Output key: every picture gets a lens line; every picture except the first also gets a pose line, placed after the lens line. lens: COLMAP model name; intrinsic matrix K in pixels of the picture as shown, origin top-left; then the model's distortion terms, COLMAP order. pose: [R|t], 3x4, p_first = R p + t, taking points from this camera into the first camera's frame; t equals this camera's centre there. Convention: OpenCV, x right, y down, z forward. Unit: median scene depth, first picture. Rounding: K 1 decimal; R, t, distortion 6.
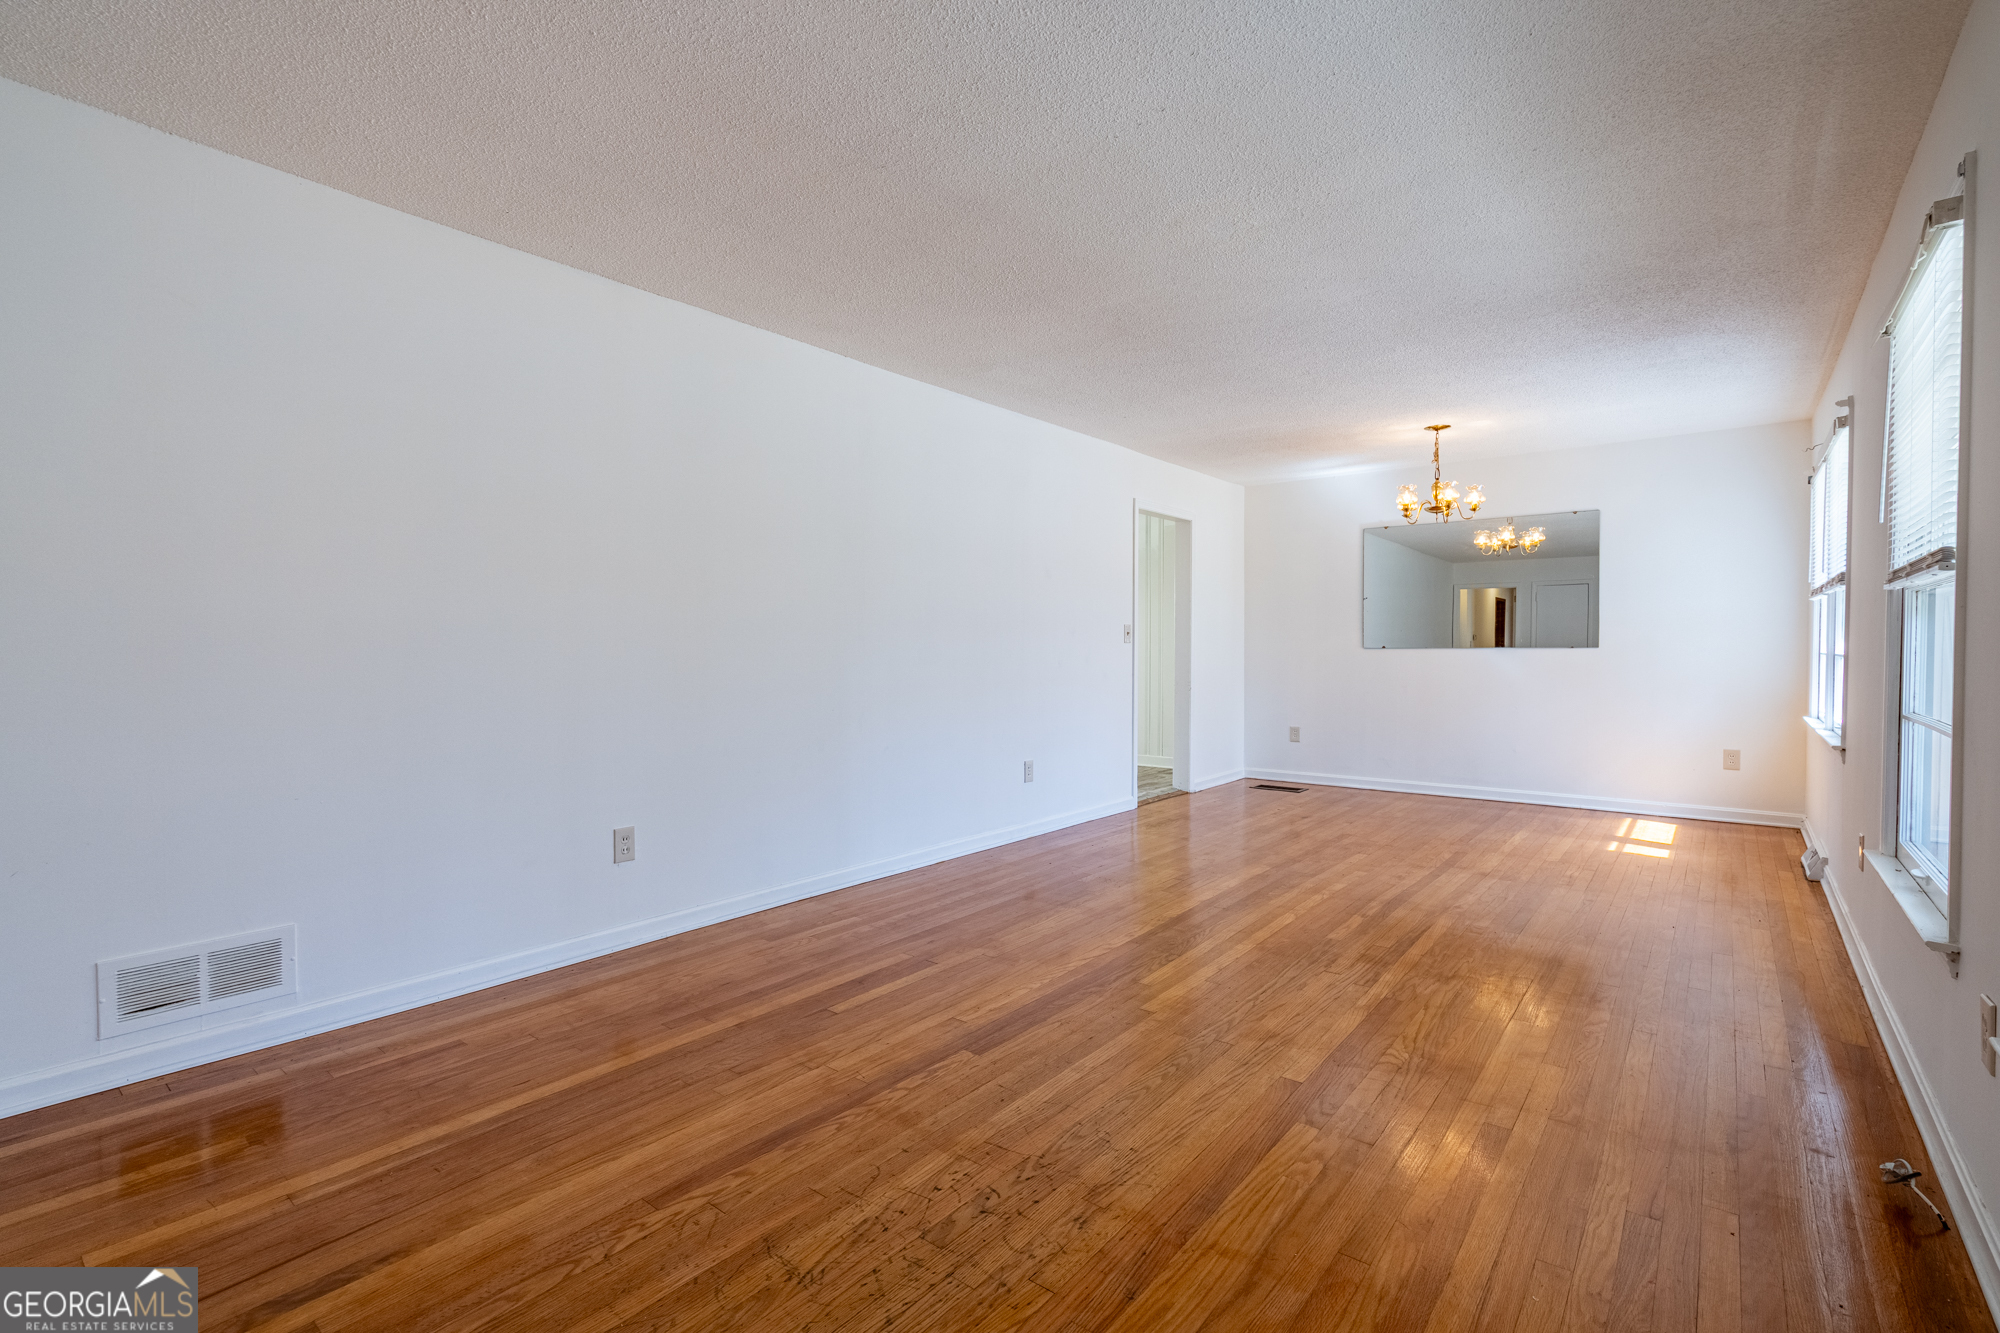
lens RADIAL K [[902.6, 0, 1015.1], [0, 902.6, 650.2], [0, 0, 1]] dist [-0.005473, 0.000122]
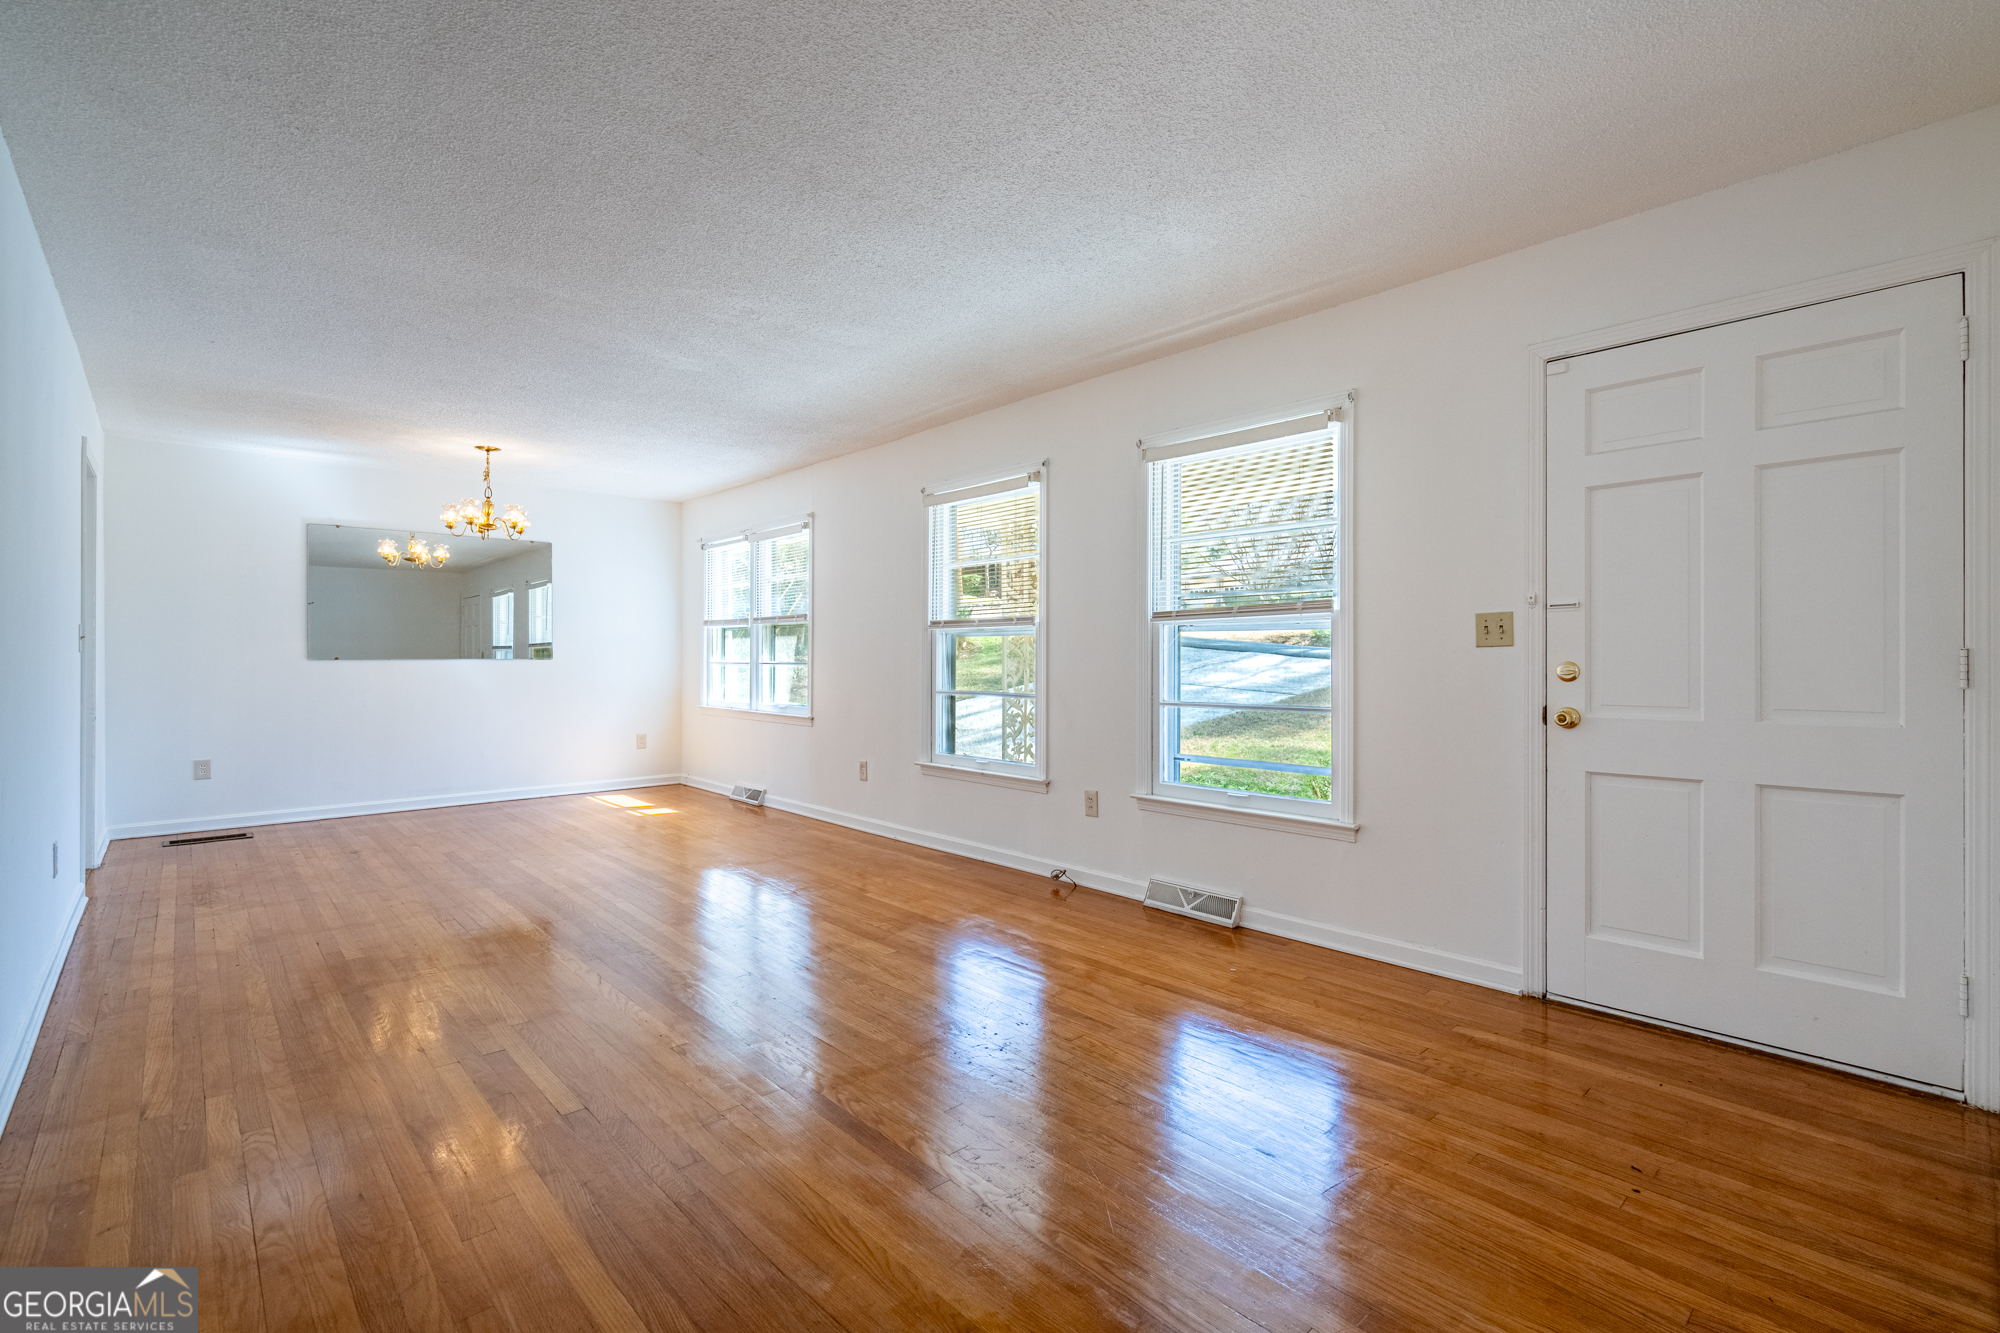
lens RADIAL K [[902.6, 0, 1002.5], [0, 902.6, 672.8], [0, 0, 1]] dist [-0.005473, 0.000122]
pose [[0.150044, -0.015160, 0.988563, -0.684345], [0.001693, 0.999885, 0.015076, -0.003411], [-0.988678, -0.000588, 0.150052, 0.363867]]
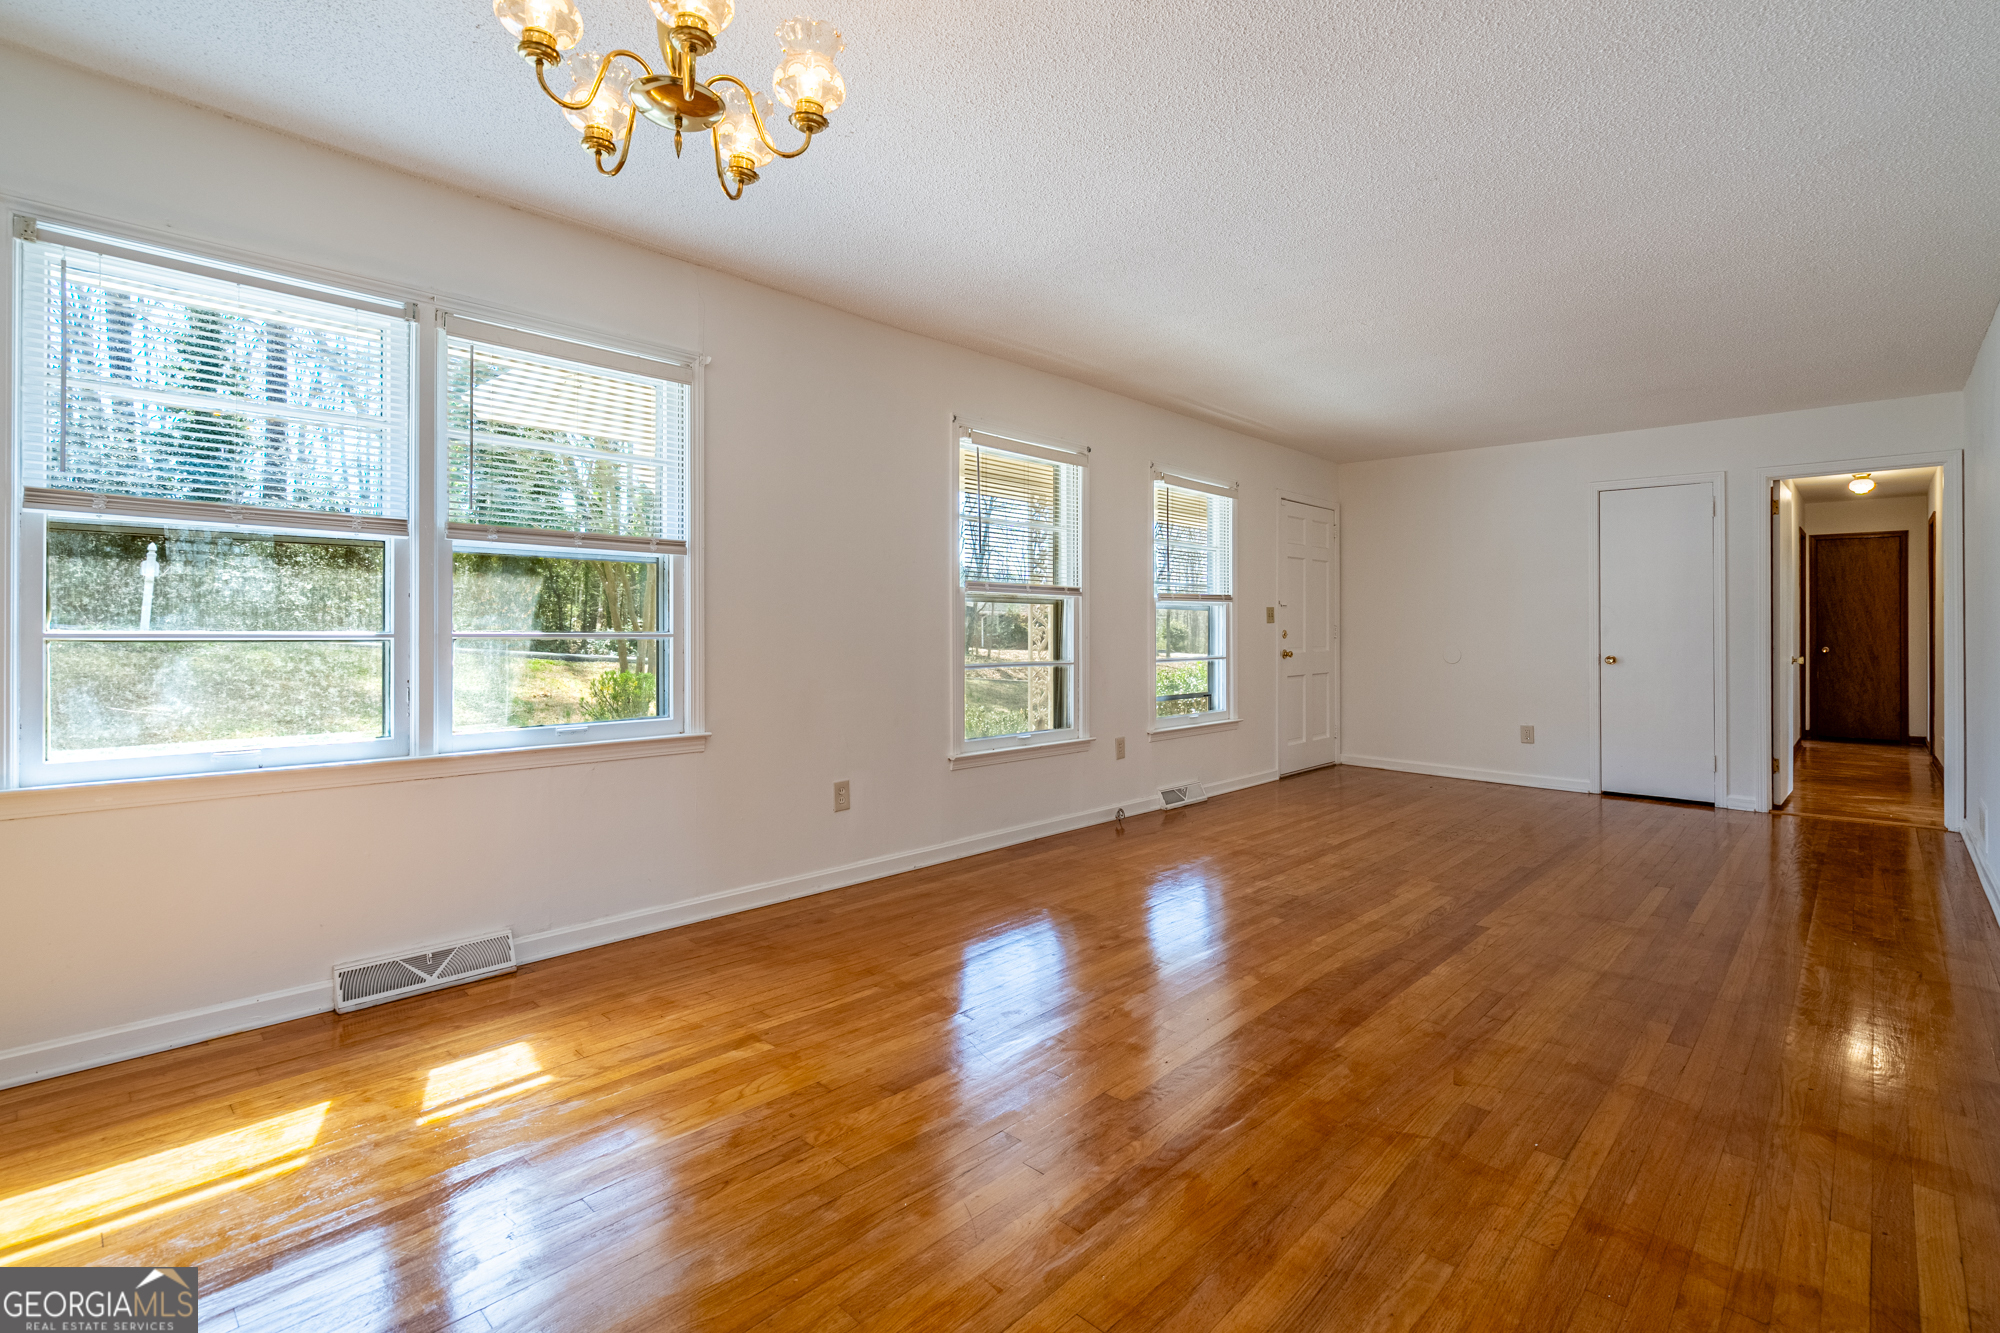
lens RADIAL K [[902.6, 0, 1019.6], [0, 902.6, 627.5], [0, 0, 1]] dist [-0.005473, 0.000122]
pose [[-0.996829, -0.003548, 0.079496, 0.497974], [-0.003524, 0.999994, 0.000439, -0.003338], [-0.079497, 0.000158, -0.996835, 1.794499]]
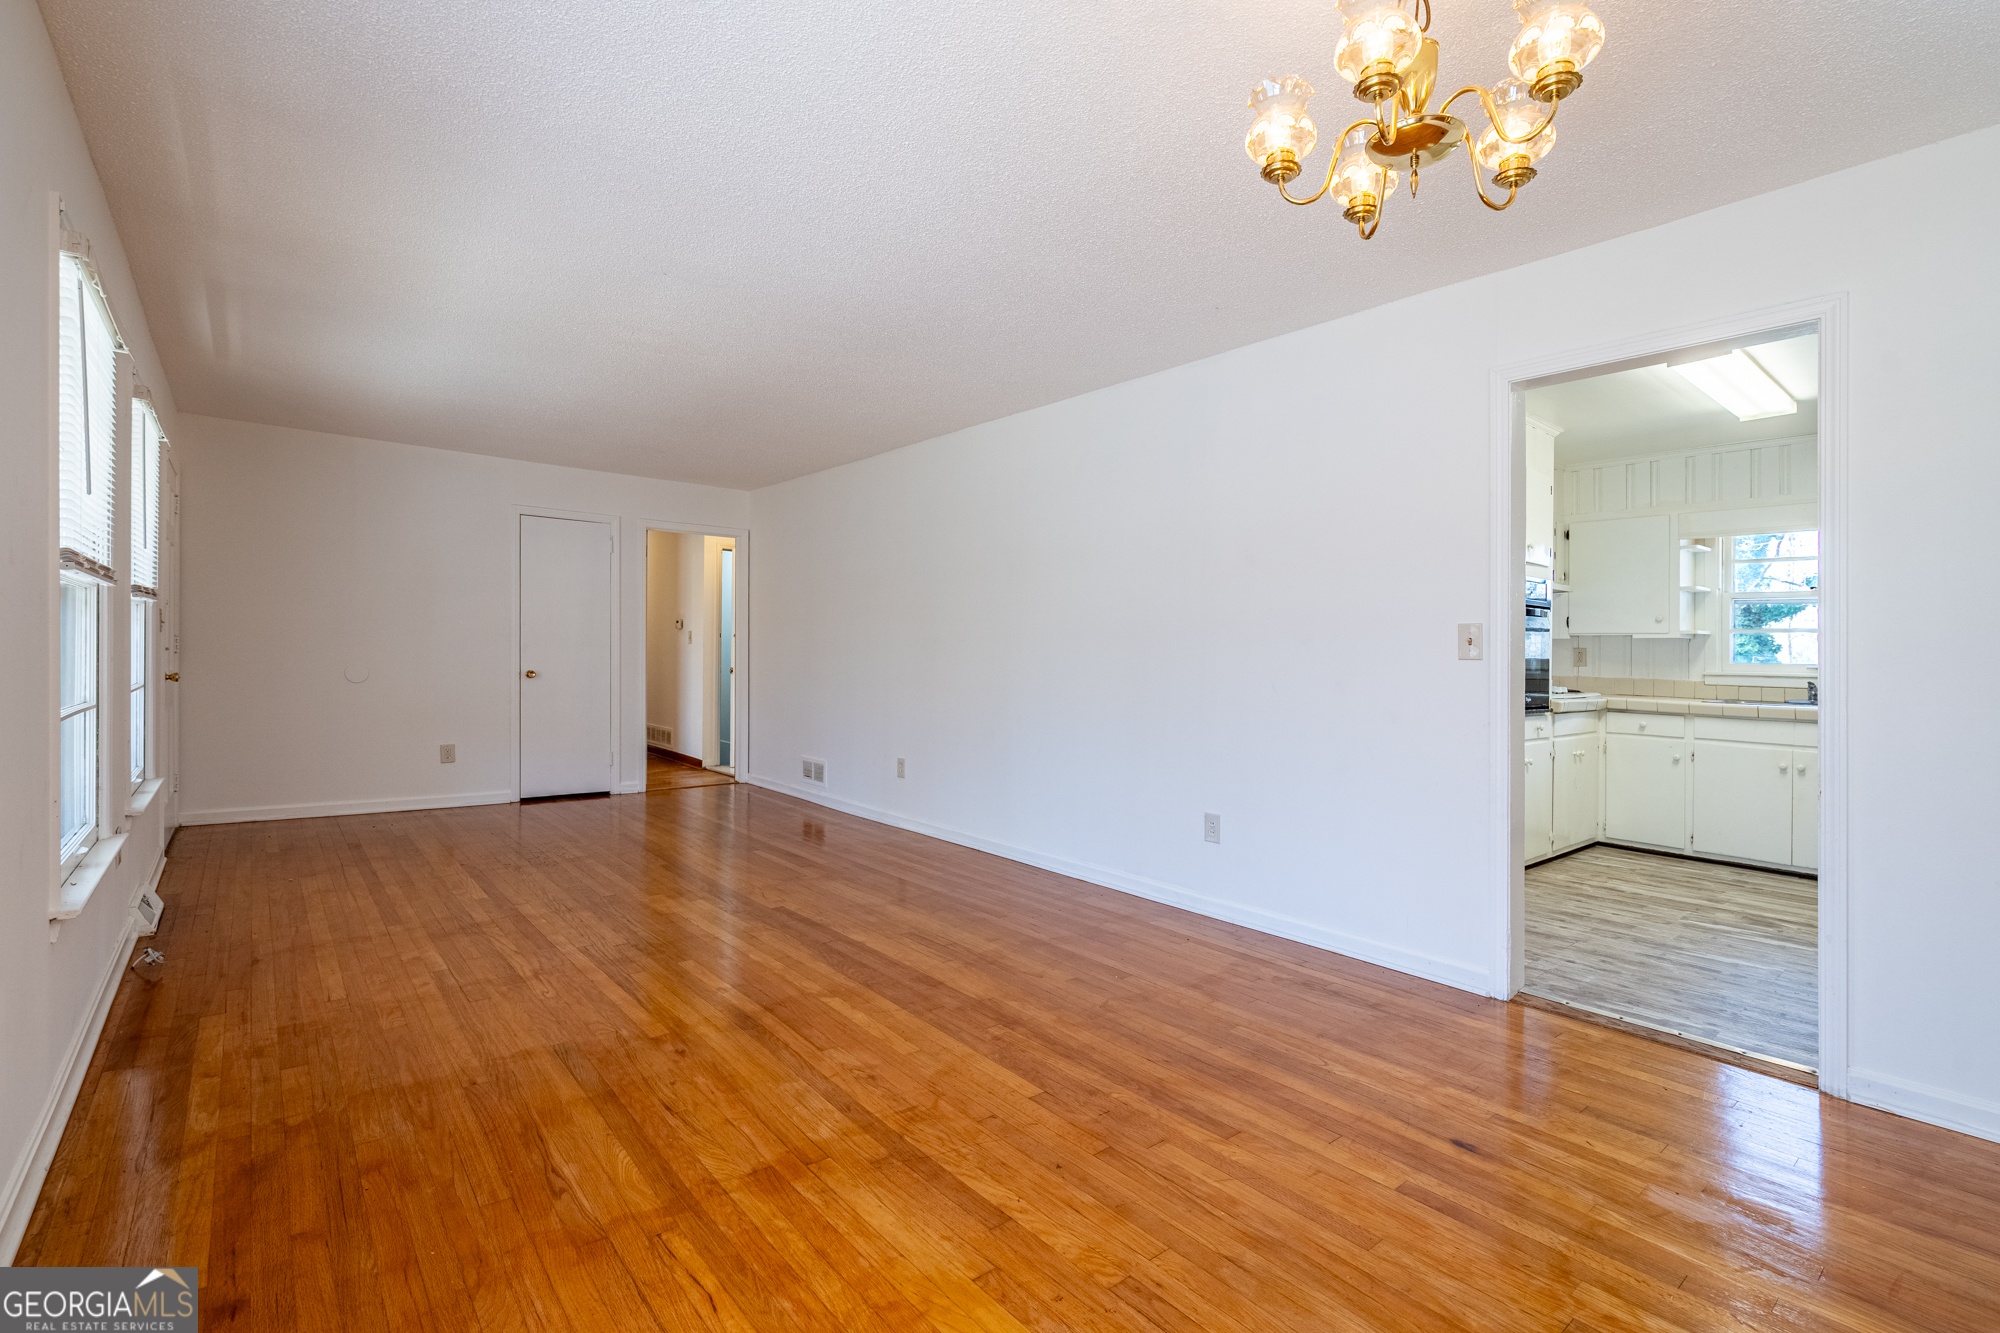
lens RADIAL K [[902.6, 0, 991.6], [0, 902.6, 659.3], [0, 0, 1]] dist [-0.005473, 0.000122]
pose [[-0.217450, 0.003249, -0.976066, 1.065979], [-0.019723, 0.999776, 0.007722, -0.008807], [0.975872, 0.020930, -0.217337, 1.340078]]
